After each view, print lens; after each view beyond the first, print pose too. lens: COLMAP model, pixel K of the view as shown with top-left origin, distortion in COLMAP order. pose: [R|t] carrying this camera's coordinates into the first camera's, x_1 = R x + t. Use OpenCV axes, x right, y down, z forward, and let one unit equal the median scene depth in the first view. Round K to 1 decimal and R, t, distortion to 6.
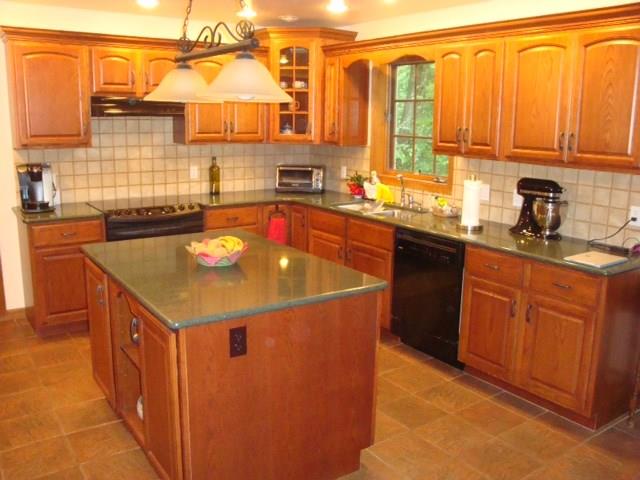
lens RADIAL K [[585.2, 0, 316.9], [0, 585.2, 240.3], [0, 0, 1]] dist [-0.082198, 0.047350]
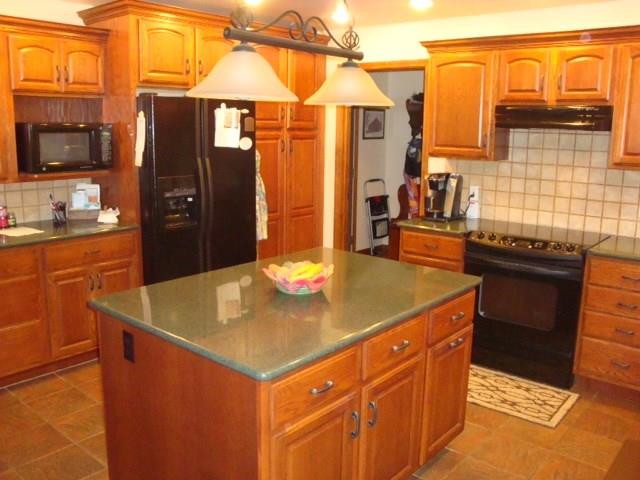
lens RADIAL K [[585.2, 0, 319.4], [0, 585.2, 238.7], [0, 0, 1]] dist [-0.082198, 0.047350]
pose [[0.284251, 0.175876, -0.942480, 0.863313], [-0.213746, 0.969914, 0.116530, -0.189117], [0.934620, 0.168328, 0.313292, 0.990136]]
